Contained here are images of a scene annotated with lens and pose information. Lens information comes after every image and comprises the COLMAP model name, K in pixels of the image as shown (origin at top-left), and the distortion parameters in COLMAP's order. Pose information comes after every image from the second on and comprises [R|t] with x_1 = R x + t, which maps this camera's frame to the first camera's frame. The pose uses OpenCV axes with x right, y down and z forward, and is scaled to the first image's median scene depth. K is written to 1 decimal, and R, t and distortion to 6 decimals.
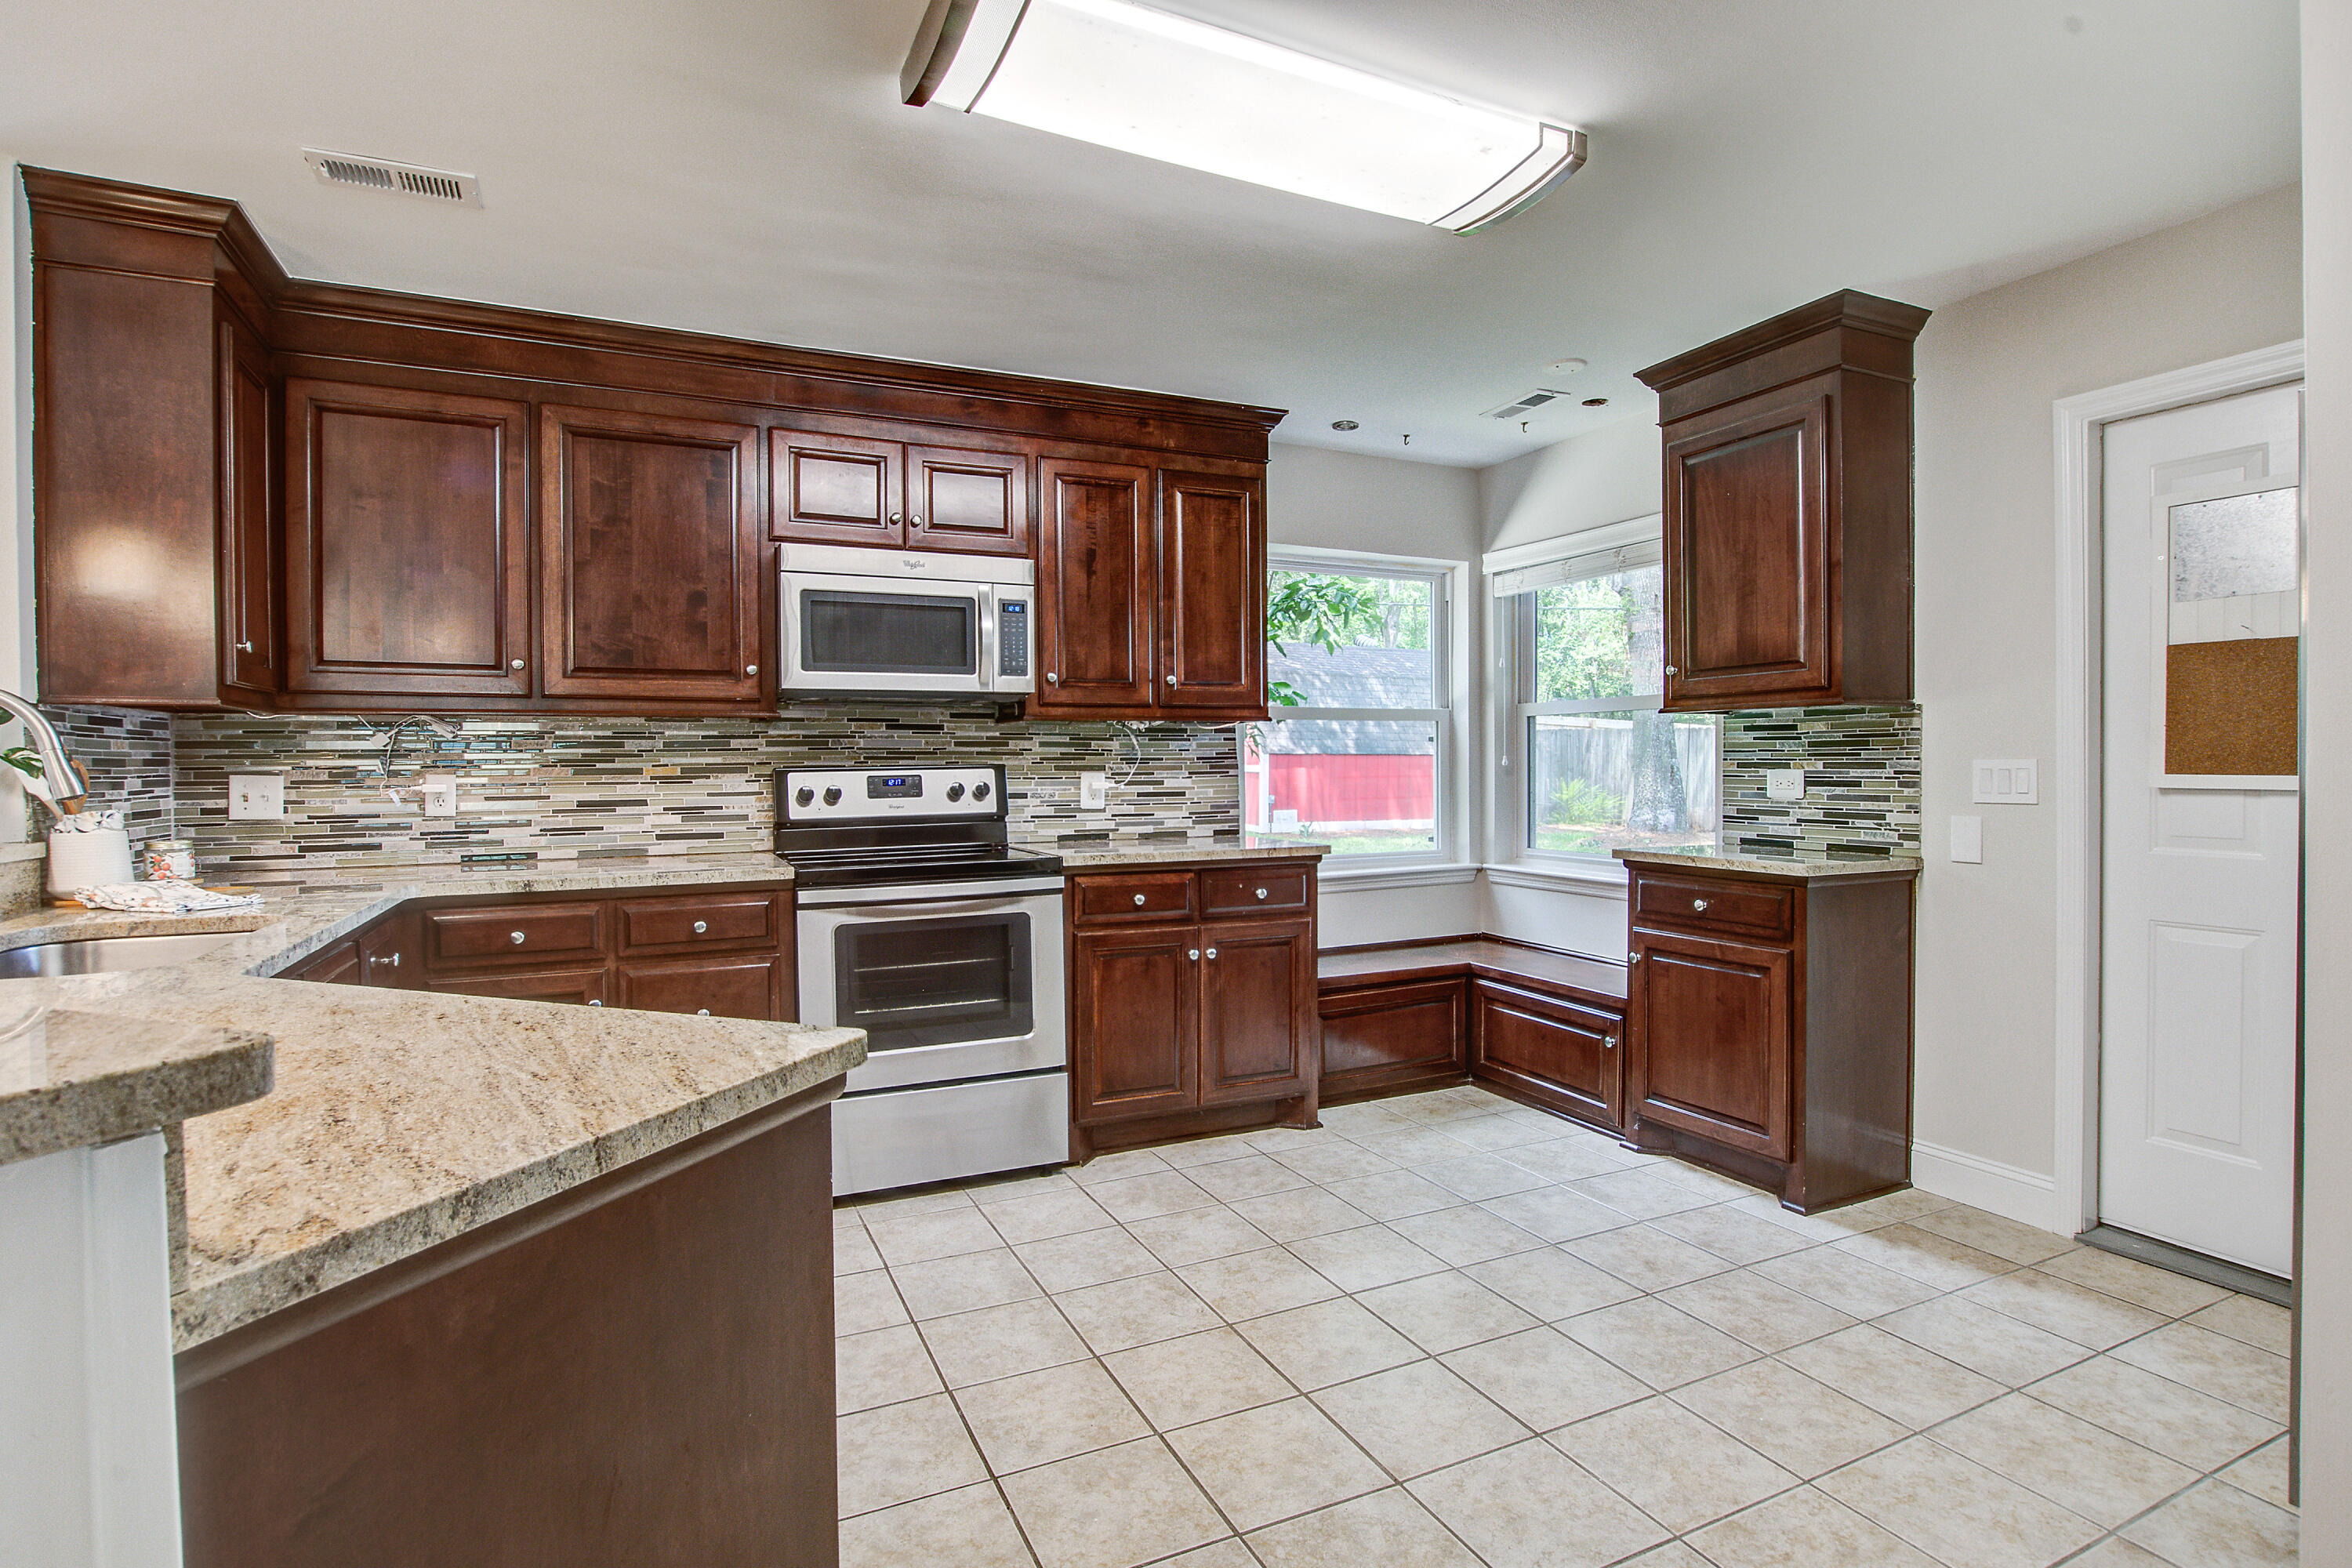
lens RADIAL K [[1159.8, 0, 1163.4], [0, 1159.8, 784.0], [0, 0, 1]] dist [-0.028652, -0.000026]
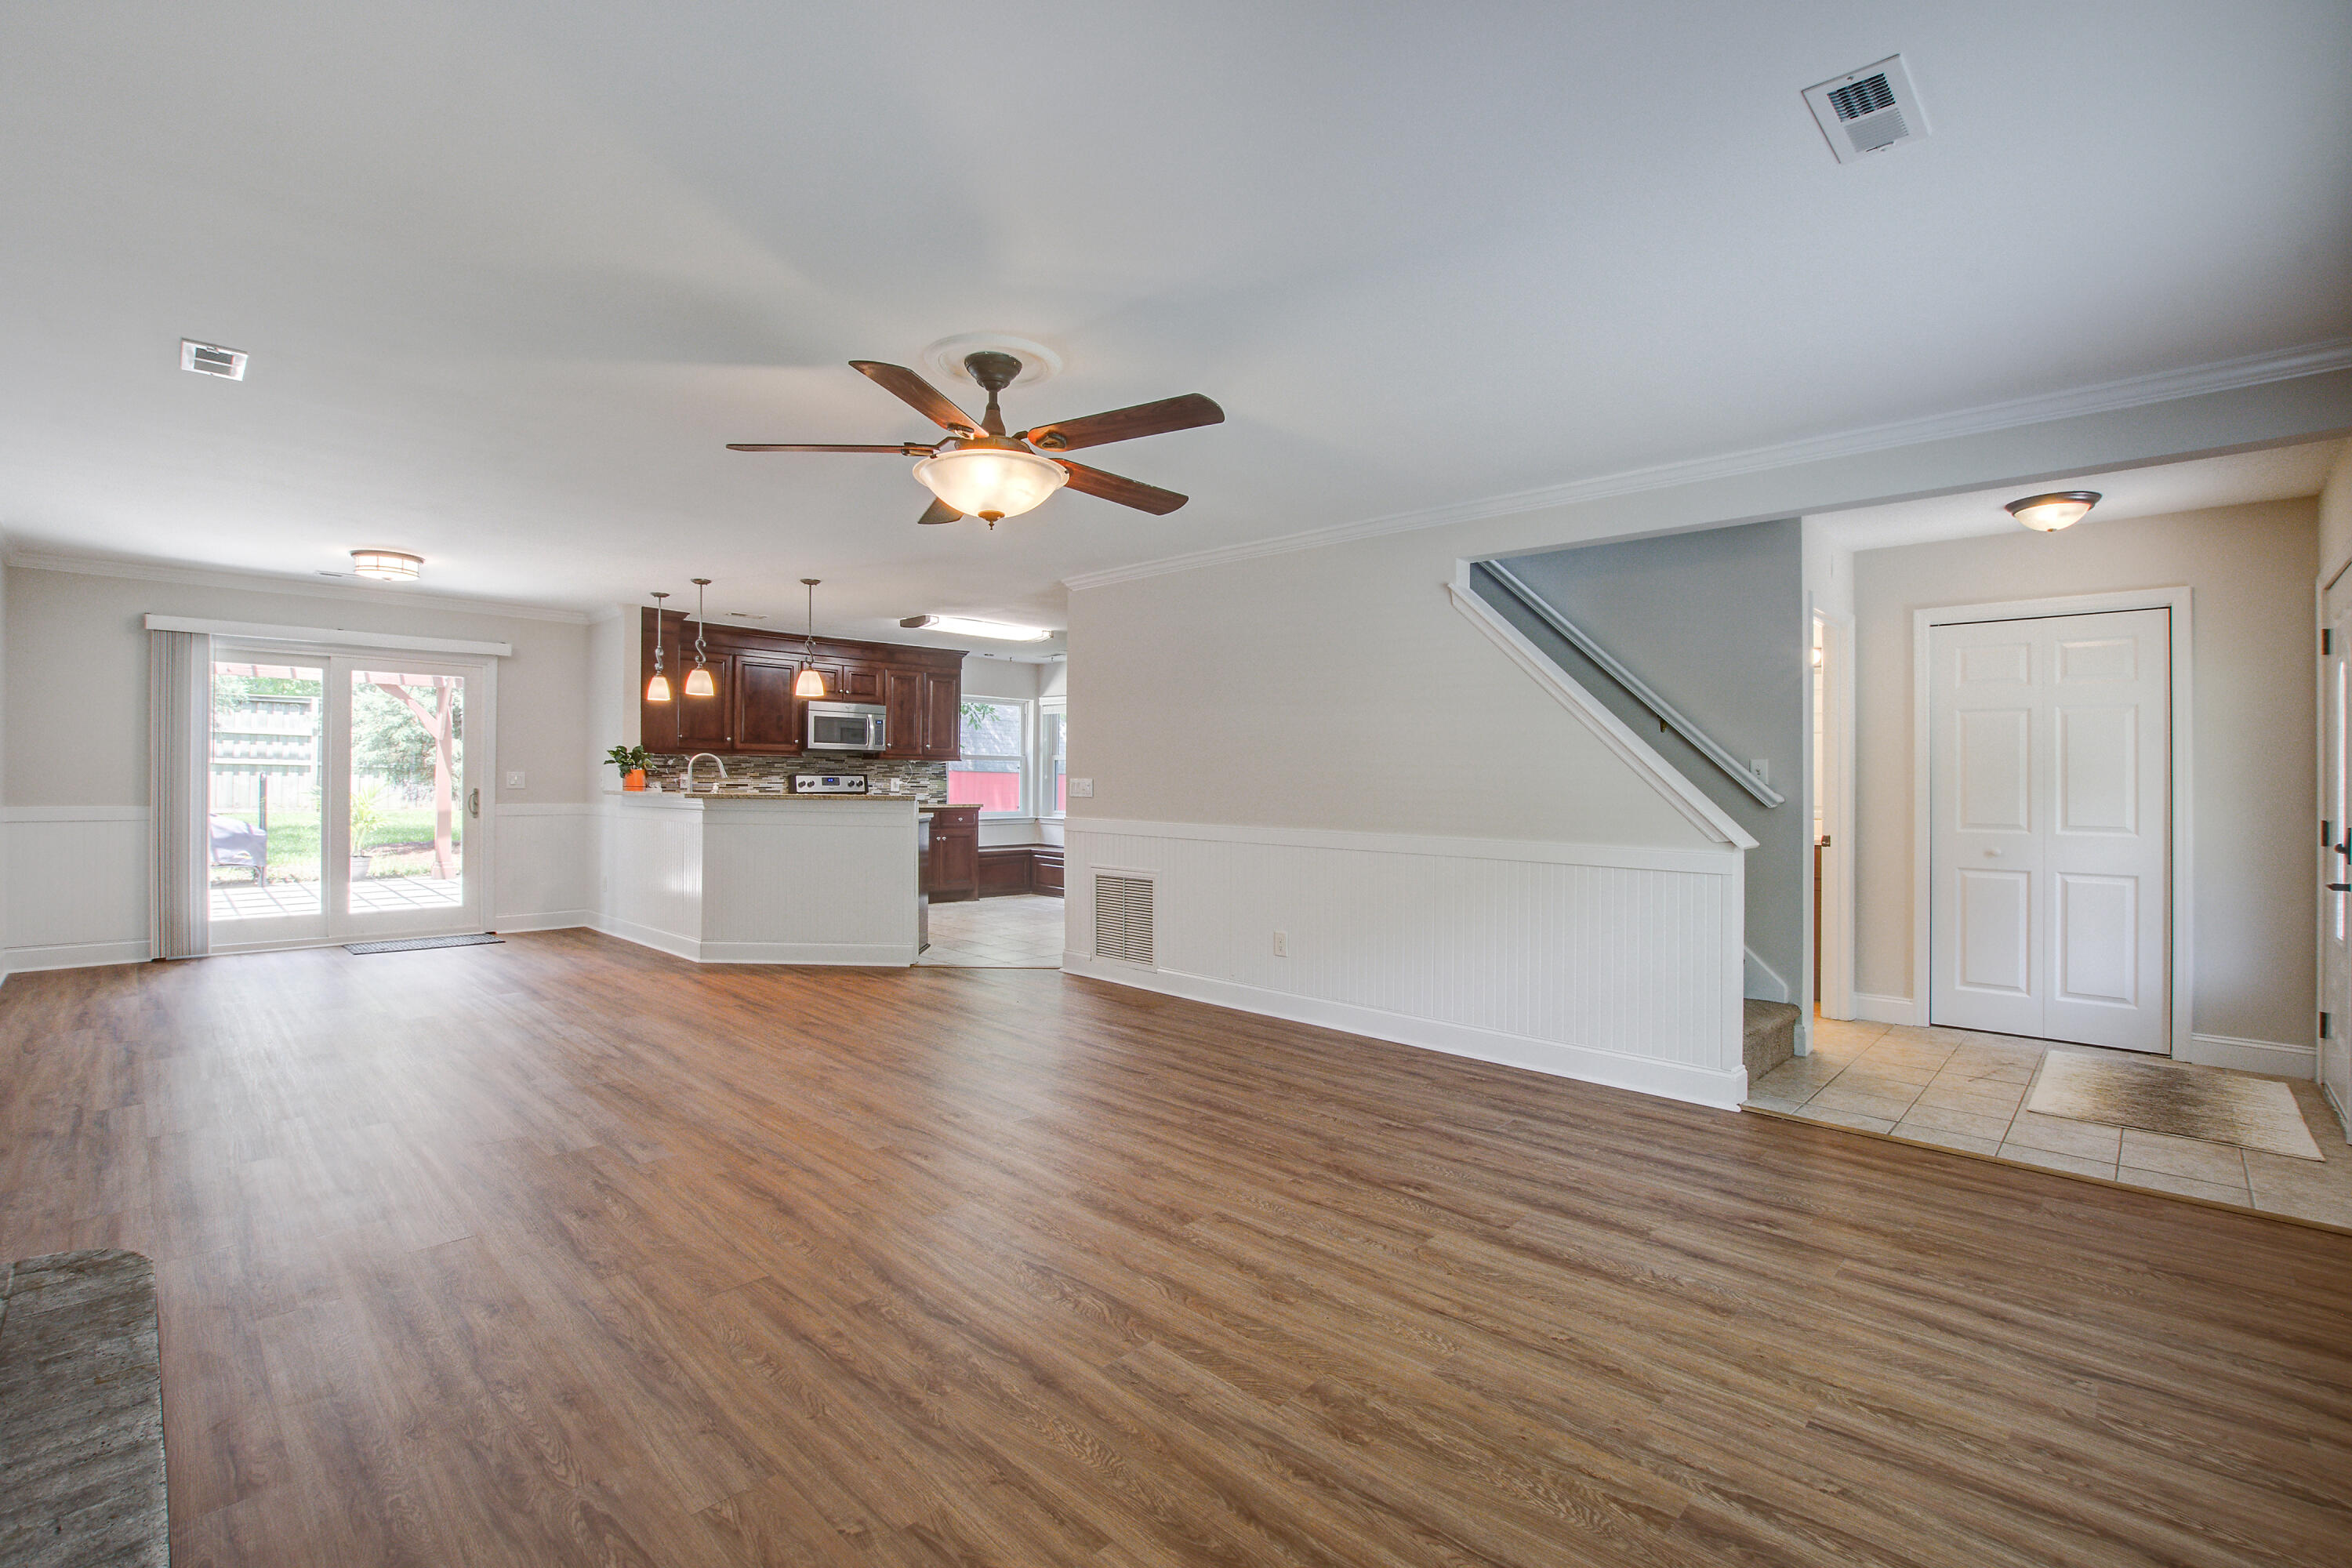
lens RADIAL K [[1046.1, 0, 1168.4], [0, 1046.1, 784.7], [0, 0, 1]] dist [-0.029326, 0.003844]
pose [[0.935564, 0.018154, 0.352690, -0.375999], [-0.013984, 0.999799, -0.014368, 0.036811], [-0.352880, 0.008510, 0.935630, -1.759867]]
